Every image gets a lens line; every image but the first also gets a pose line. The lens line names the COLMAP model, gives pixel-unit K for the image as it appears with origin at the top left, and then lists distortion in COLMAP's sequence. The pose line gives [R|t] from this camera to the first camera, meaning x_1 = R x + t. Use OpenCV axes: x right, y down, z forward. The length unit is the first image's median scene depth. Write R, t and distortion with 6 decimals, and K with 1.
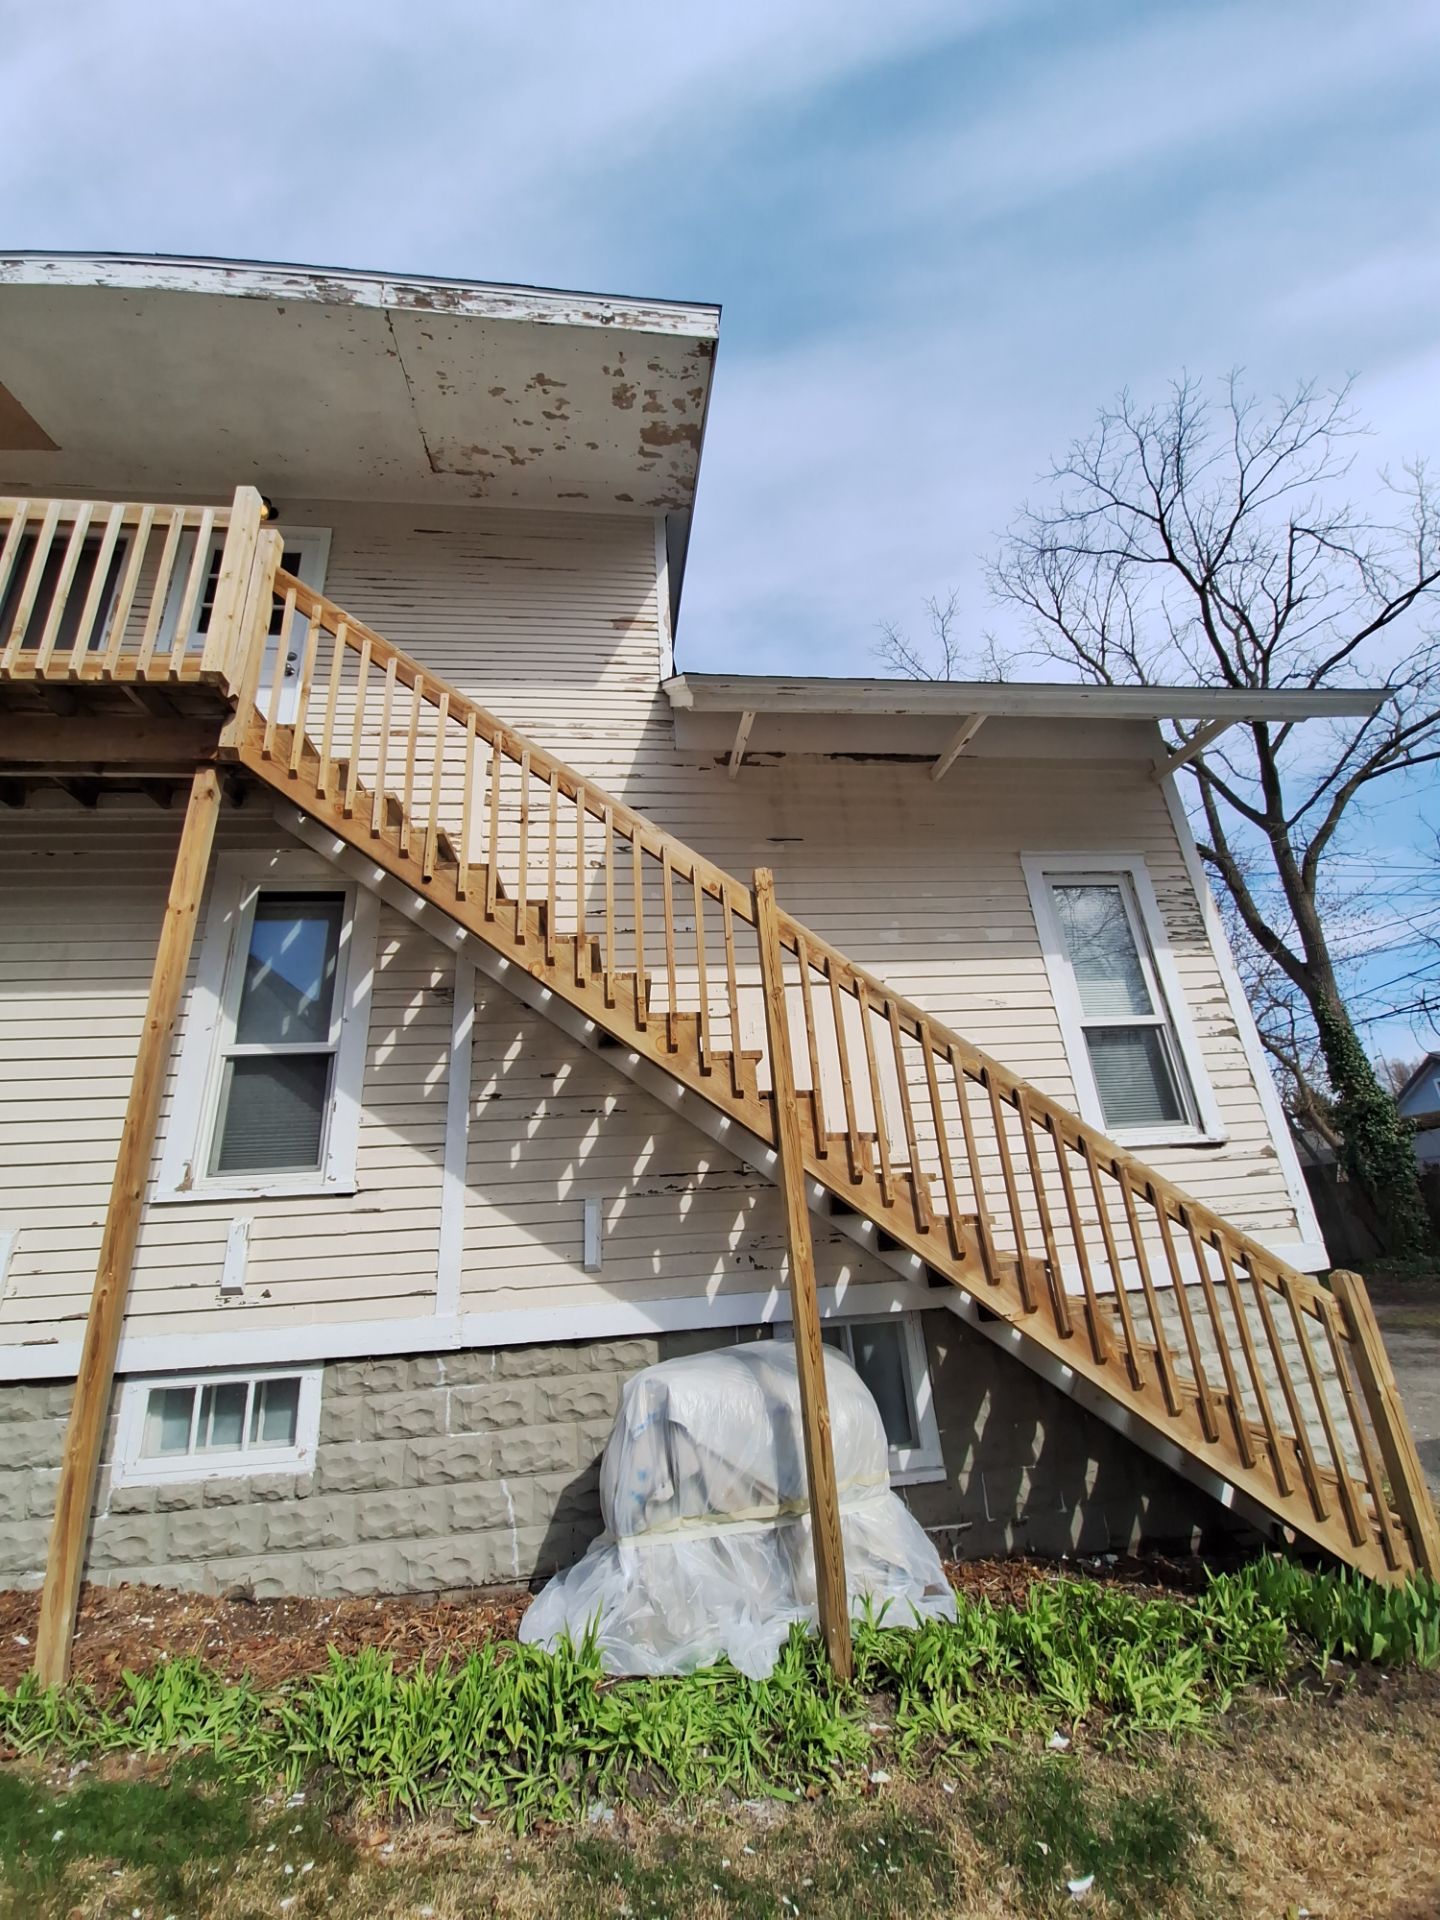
lens RADIAL K [[754.2, 0, 718.6], [0, 754.2, 949.5], [0, 0, 1]] dist [0.001765, -0.010861]
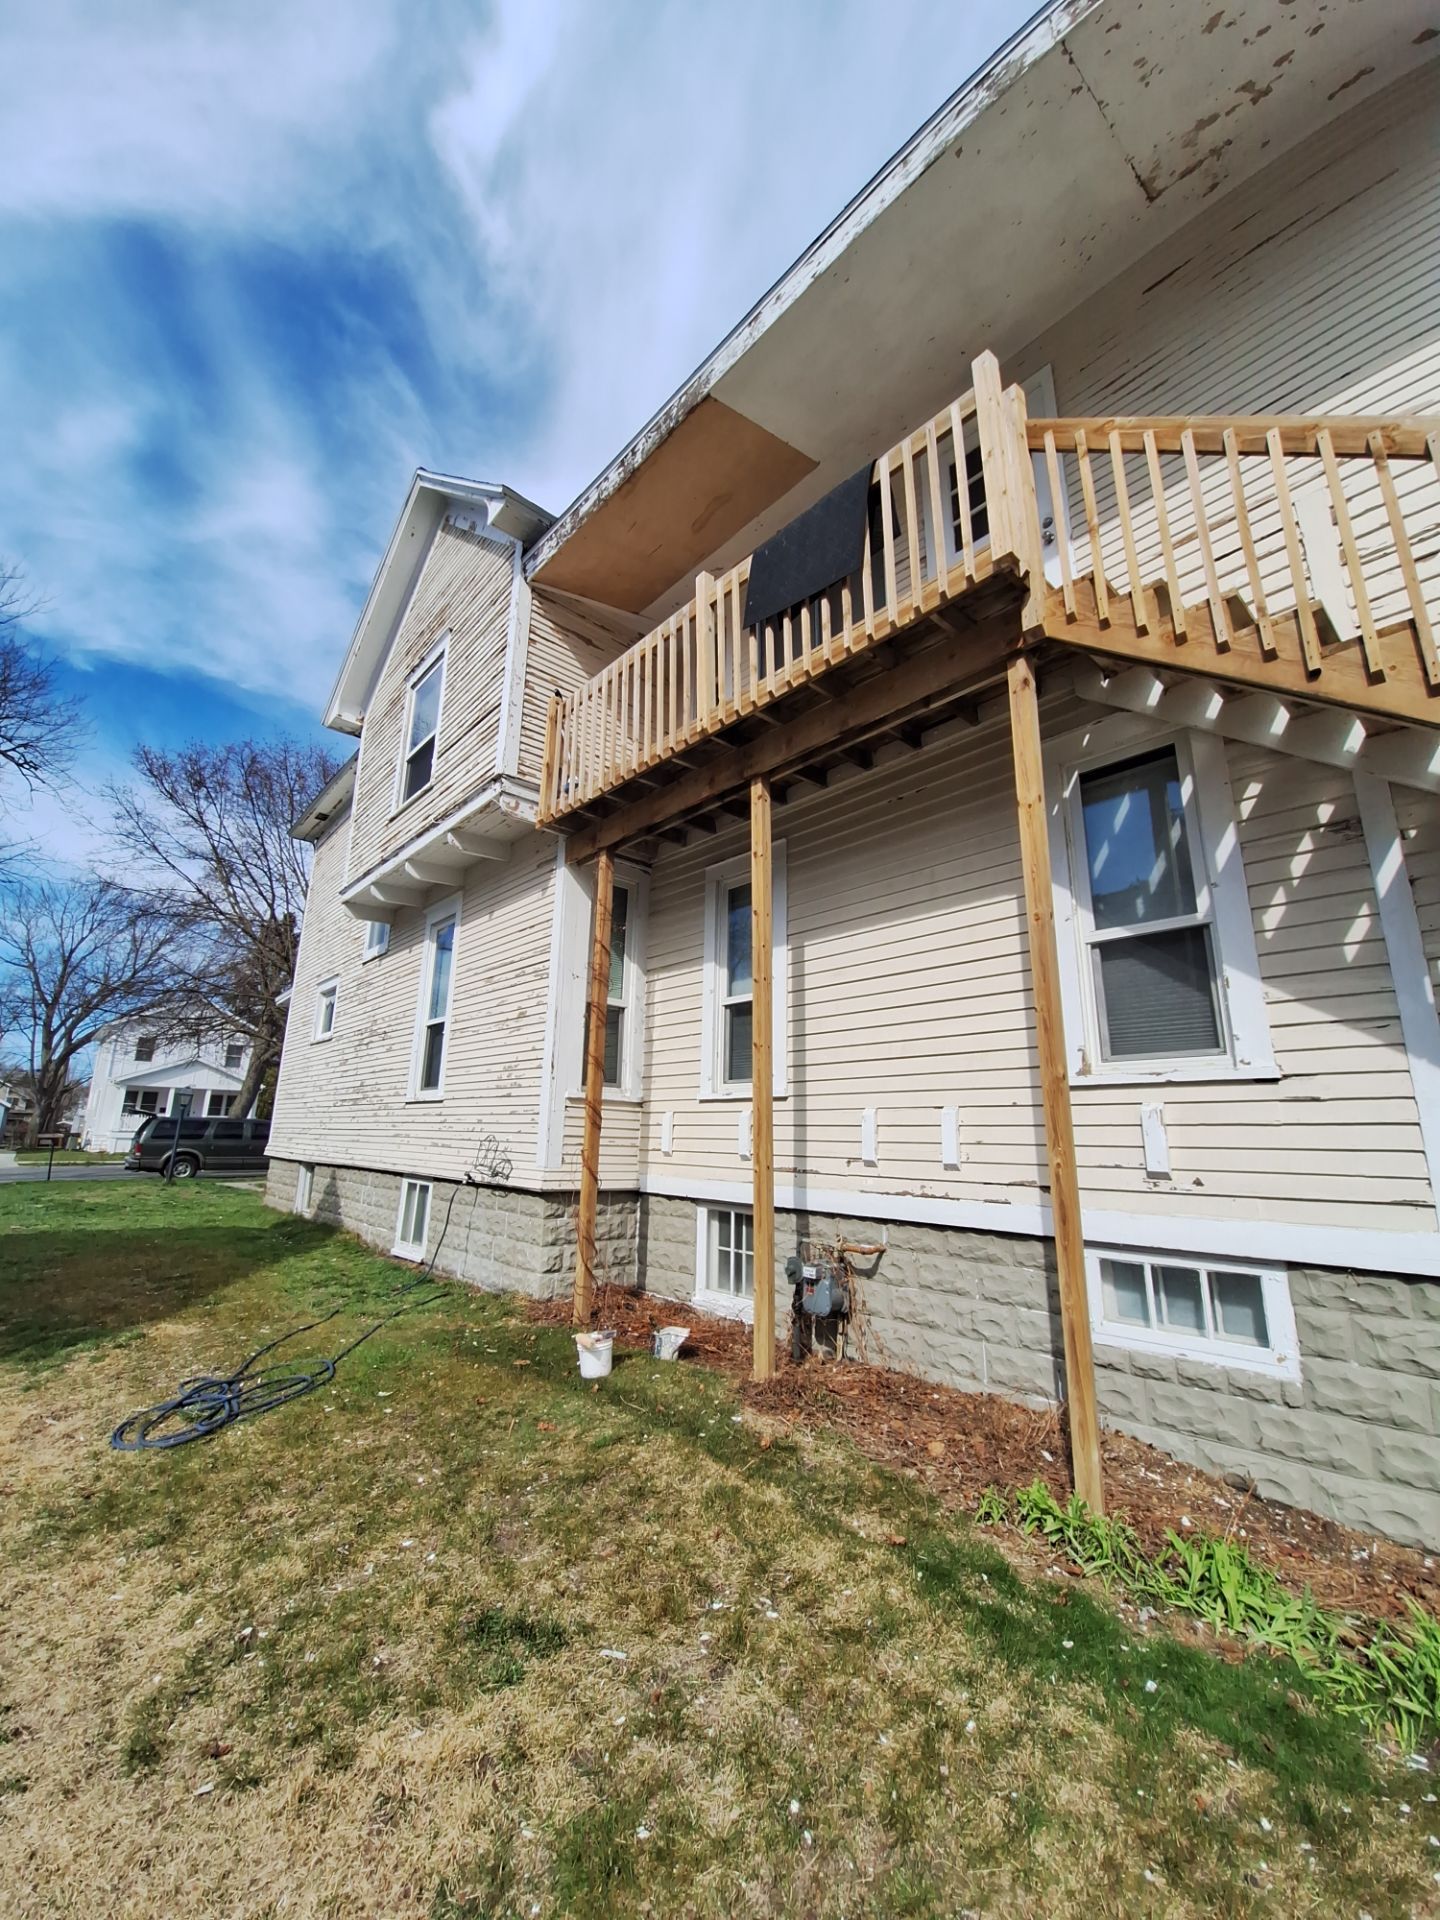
lens RADIAL K [[754.2, 0, 718.6], [0, 754.2, 949.5], [0, 0, 1]] dist [0.001765, -0.010861]
pose [[0.577417, -0.126037, -0.806662, -0.155045], [0.230692, 0.972939, 0.013115, 0.026281], [0.783180, -0.193663, 0.590867, 0.035581]]
